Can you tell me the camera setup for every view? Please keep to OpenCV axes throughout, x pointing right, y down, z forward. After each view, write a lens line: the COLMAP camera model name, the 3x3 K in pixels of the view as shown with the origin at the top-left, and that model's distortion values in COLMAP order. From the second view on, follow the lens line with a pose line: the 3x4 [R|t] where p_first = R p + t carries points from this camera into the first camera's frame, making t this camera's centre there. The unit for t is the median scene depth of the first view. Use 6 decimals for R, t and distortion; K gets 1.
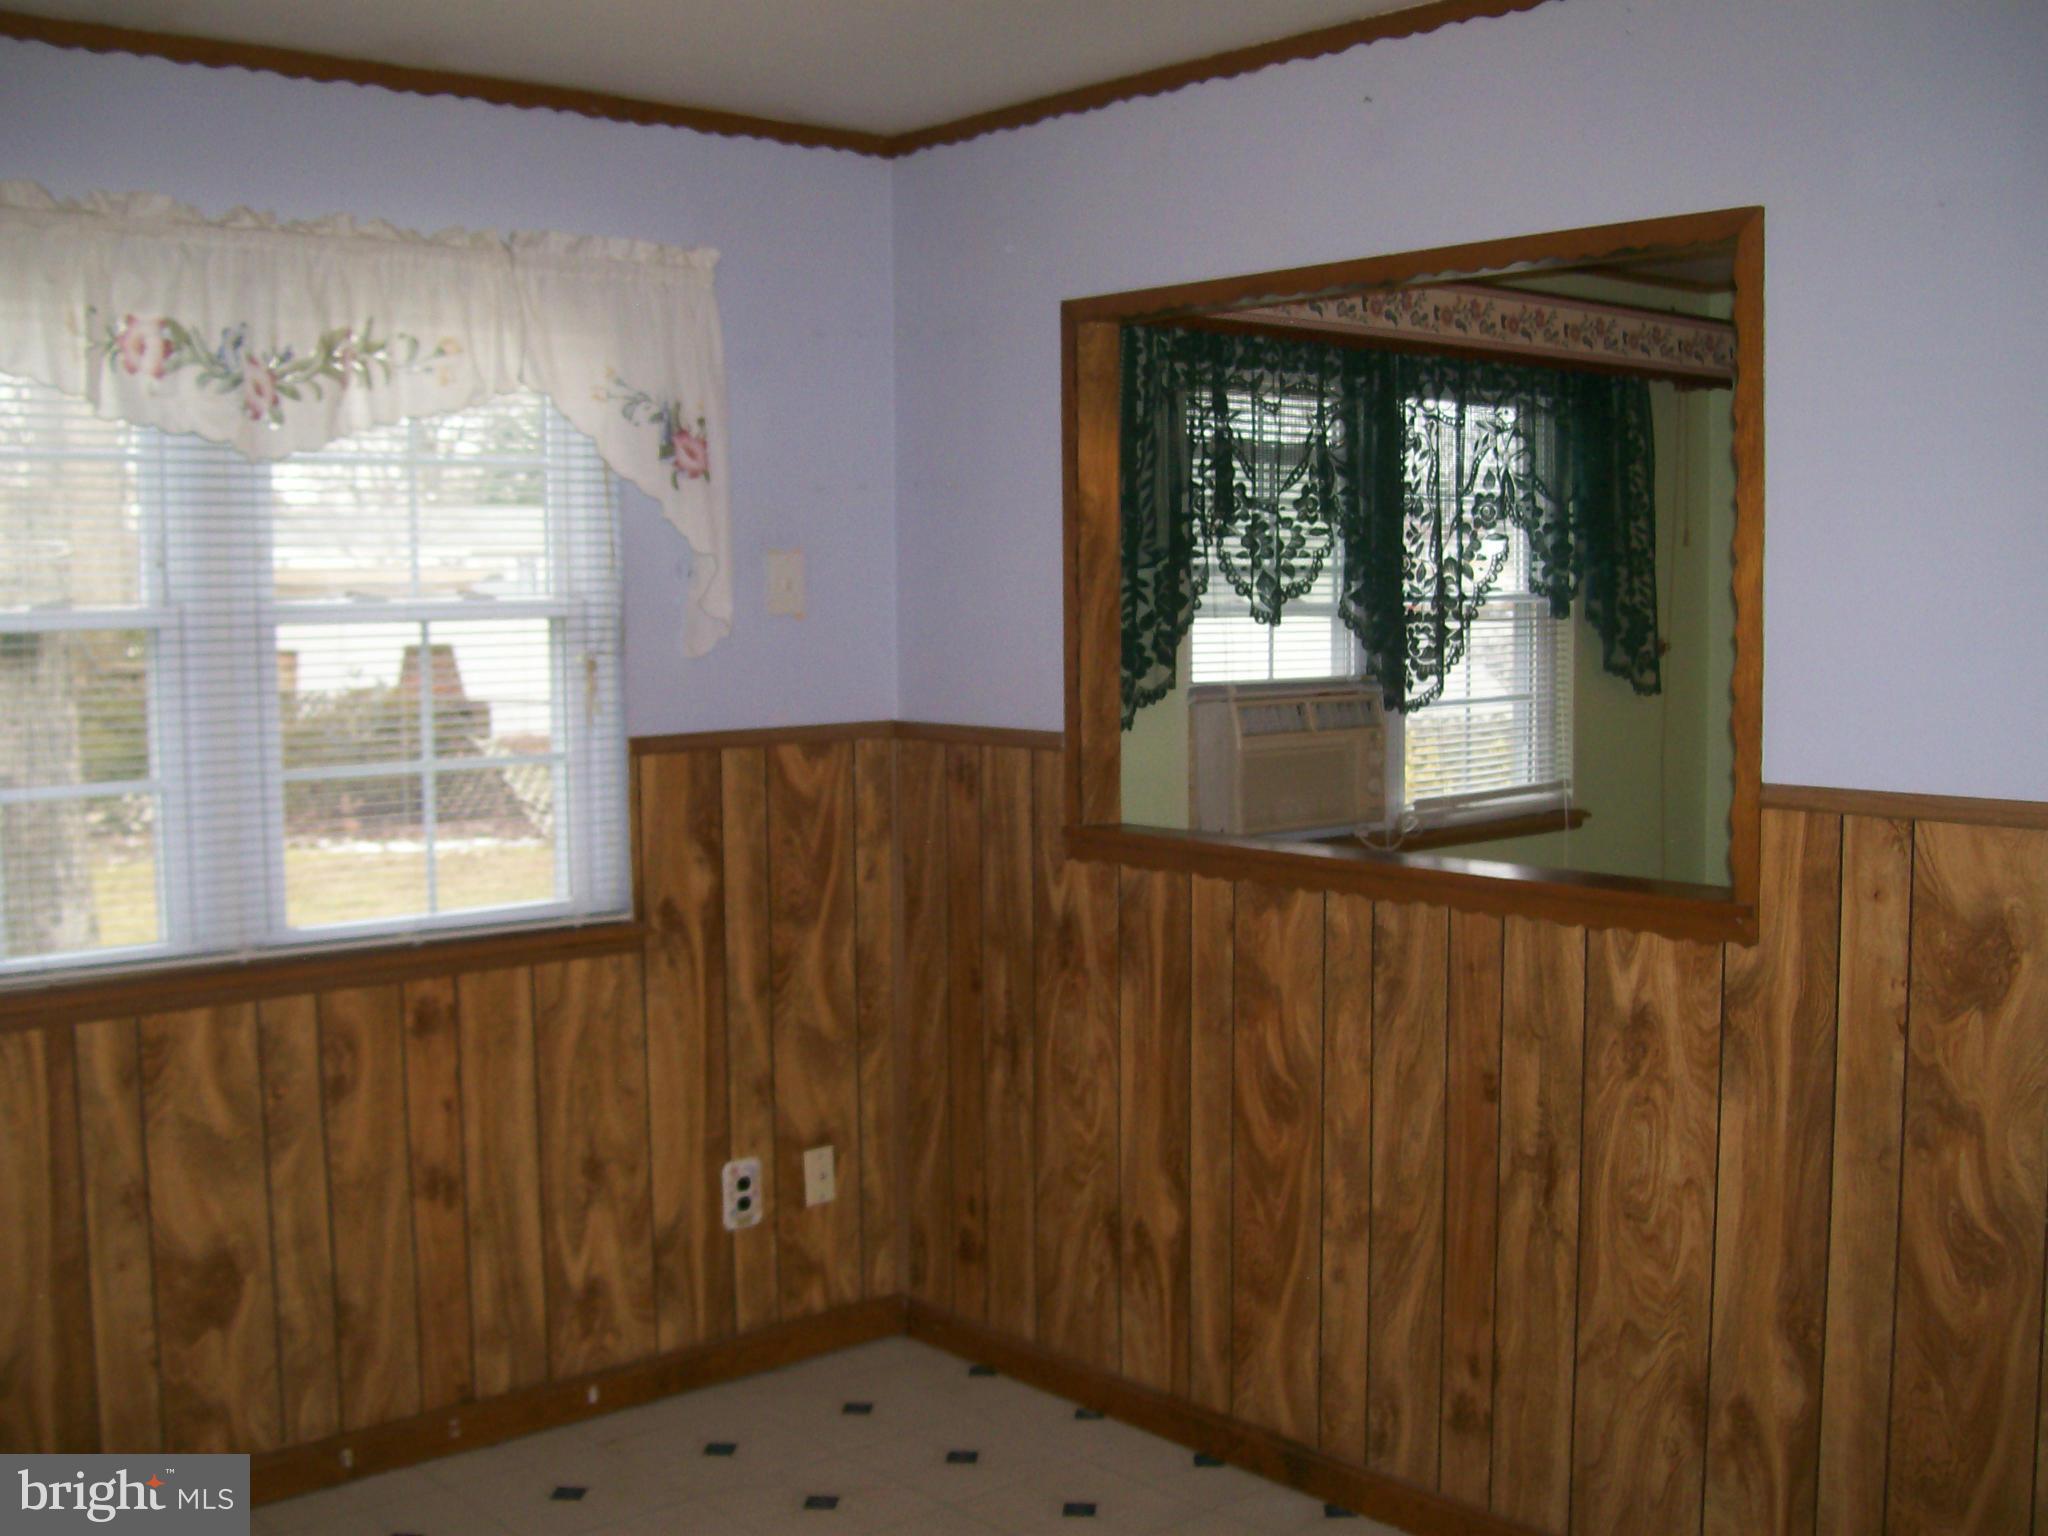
lens RADIAL K [[2208.6, 0, 1045.4], [0, 2208.6, 763.2], [0, 0, 1]] dist [-0.145812, 0.051553]
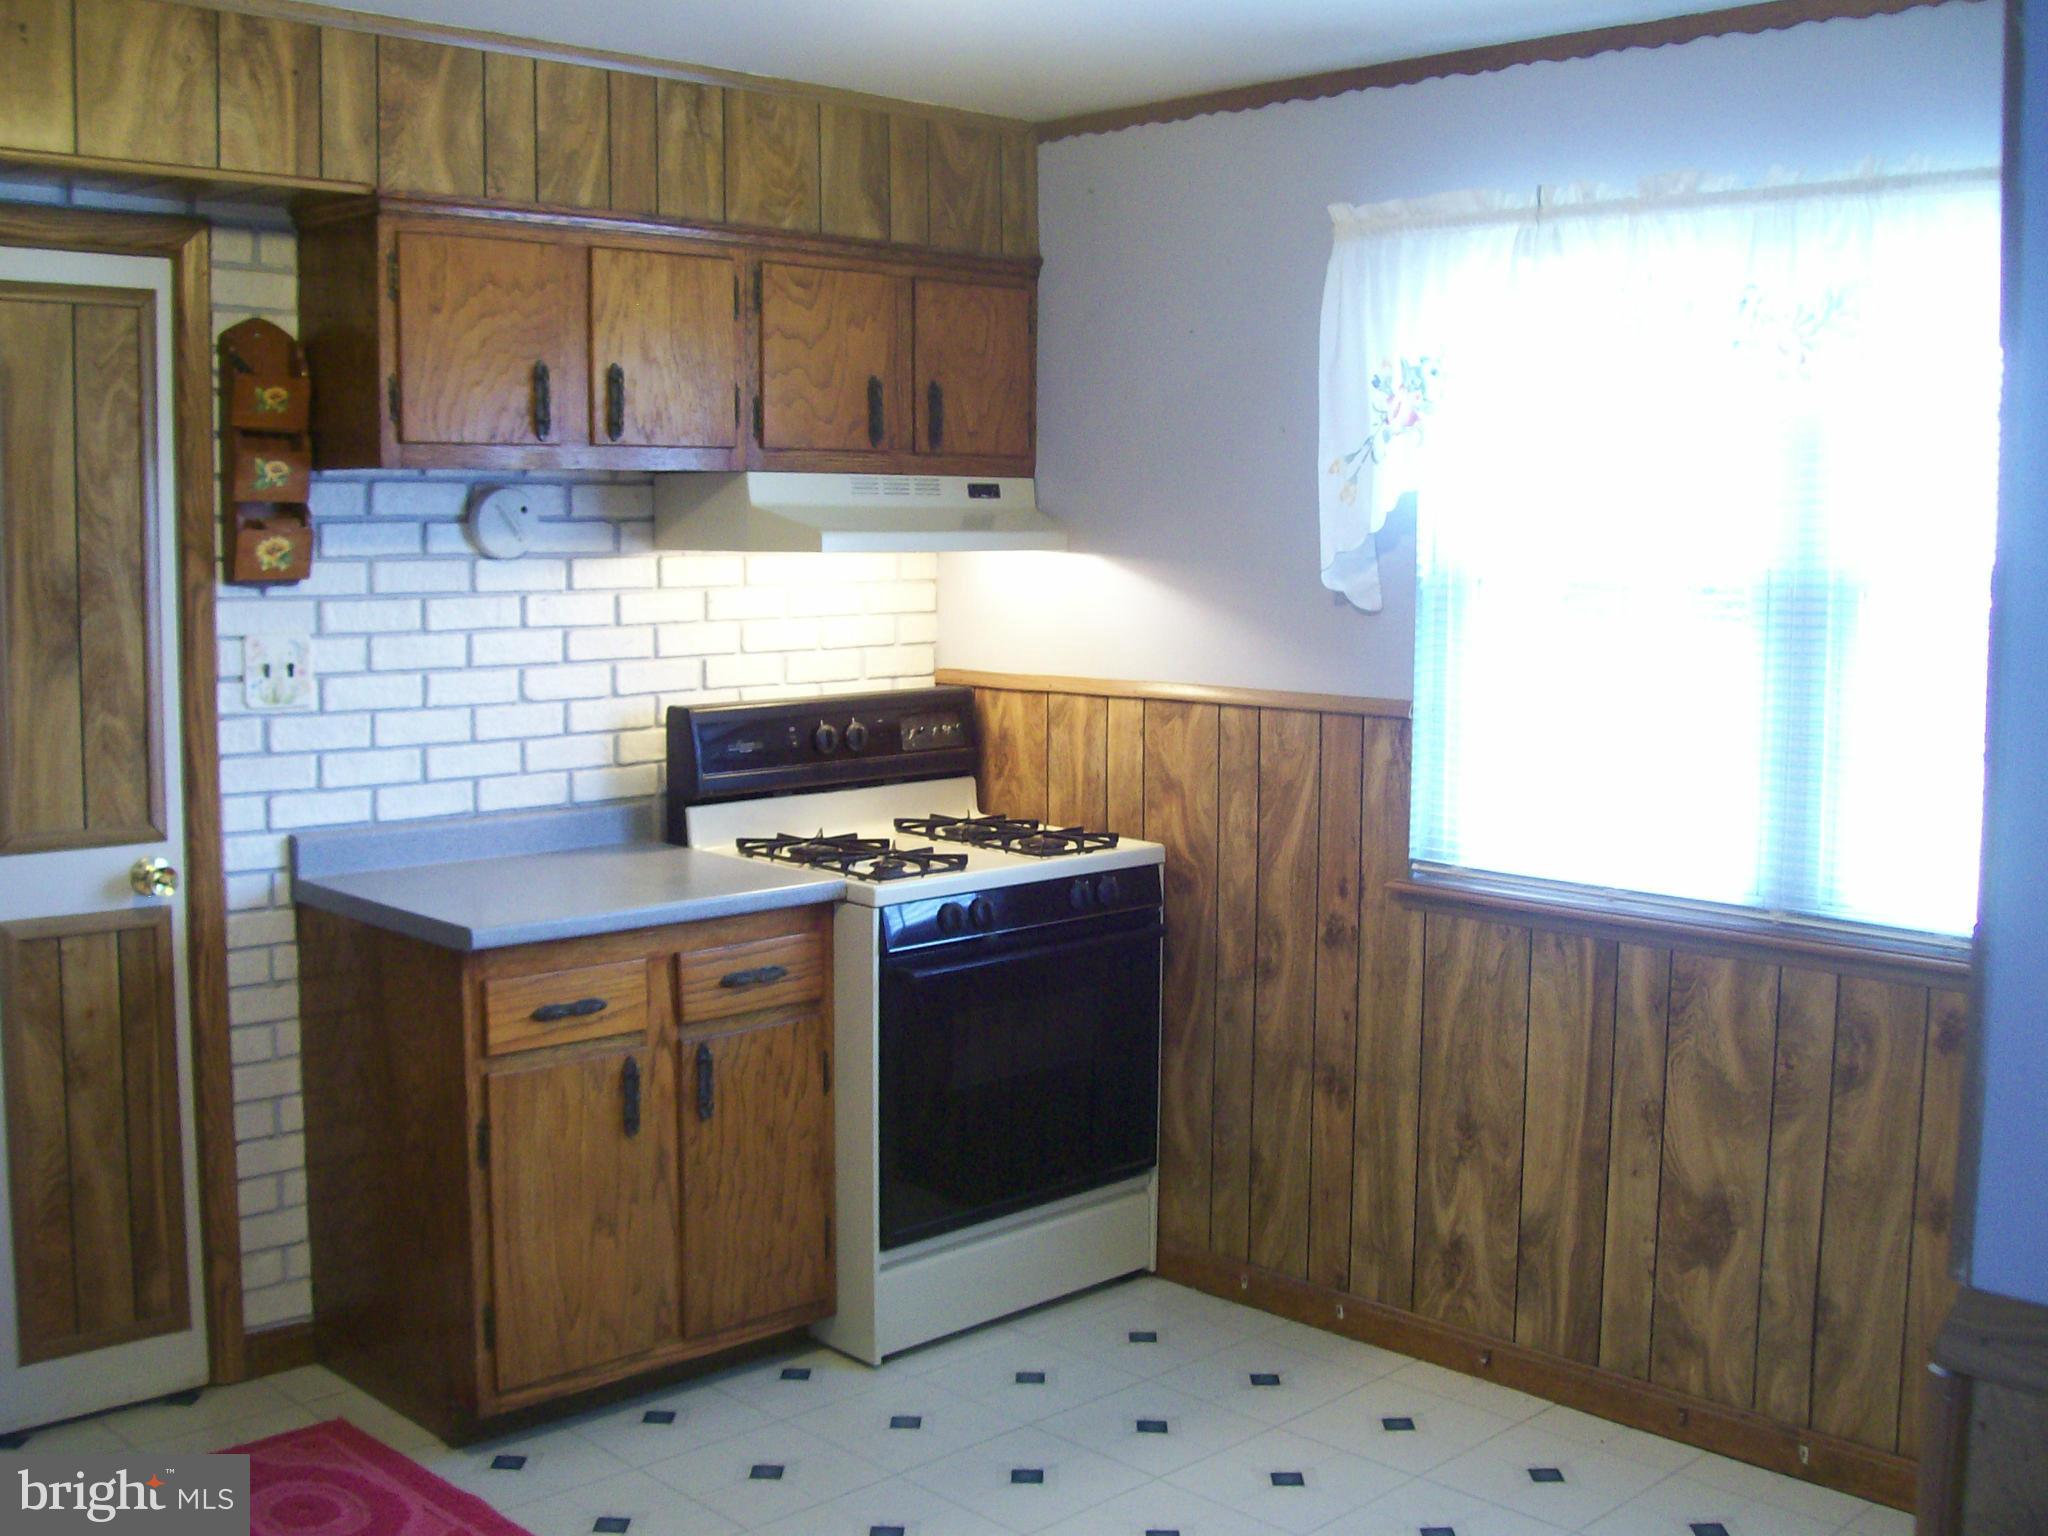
lens RADIAL K [[2333.3, 0, 1021.4], [0, 2333.3, 822.2], [0, 0, 1]] dist [-0.142217, 0.113396]
pose [[0.052361, 0.127537, -0.990451, 0.842921], [-0.098560, 0.987629, 0.121963, -0.064119], [0.993753, 0.091233, 0.064283, 0.737845]]
